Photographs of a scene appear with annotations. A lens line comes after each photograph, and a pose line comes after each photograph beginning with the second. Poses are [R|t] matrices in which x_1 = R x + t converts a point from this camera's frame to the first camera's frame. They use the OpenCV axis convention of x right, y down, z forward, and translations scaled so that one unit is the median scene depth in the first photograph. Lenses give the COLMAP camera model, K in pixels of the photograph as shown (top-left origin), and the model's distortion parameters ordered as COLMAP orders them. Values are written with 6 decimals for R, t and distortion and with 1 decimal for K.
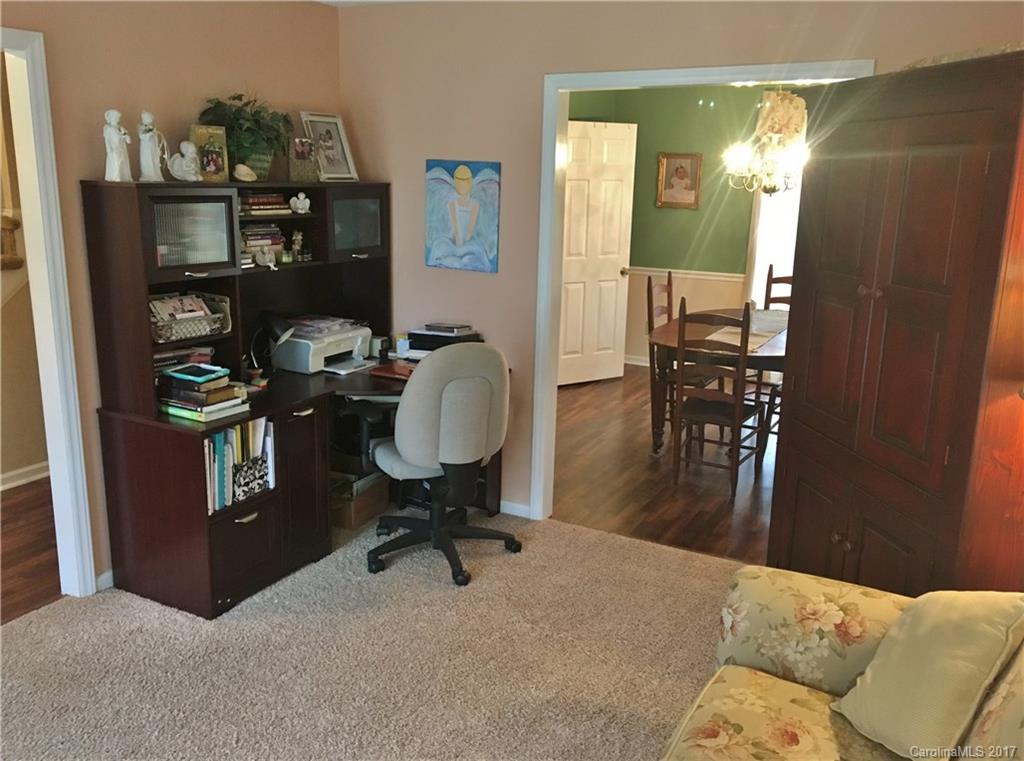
lens RADIAL K [[906.6, 0, 506.0], [0, 906.6, 386.2], [0, 0, 1]] dist [0.081690, -0.073143]
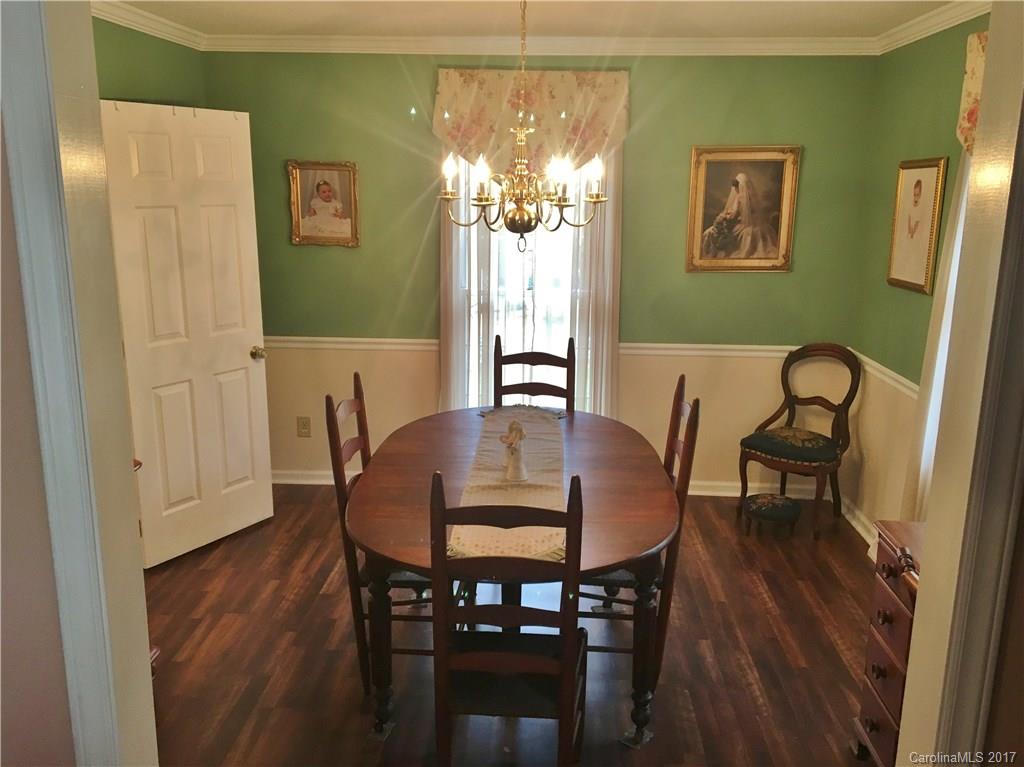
lens RADIAL K [[906.6, 0, 521.9], [0, 906.6, 391.0], [0, 0, 1]] dist [0.081690, -0.073143]
pose [[0.903058, -0.110372, 0.415096, 0.032814], [0.113434, 0.993394, 0.017359, -0.090003], [-0.414270, 0.031410, 0.909612, 0.361948]]
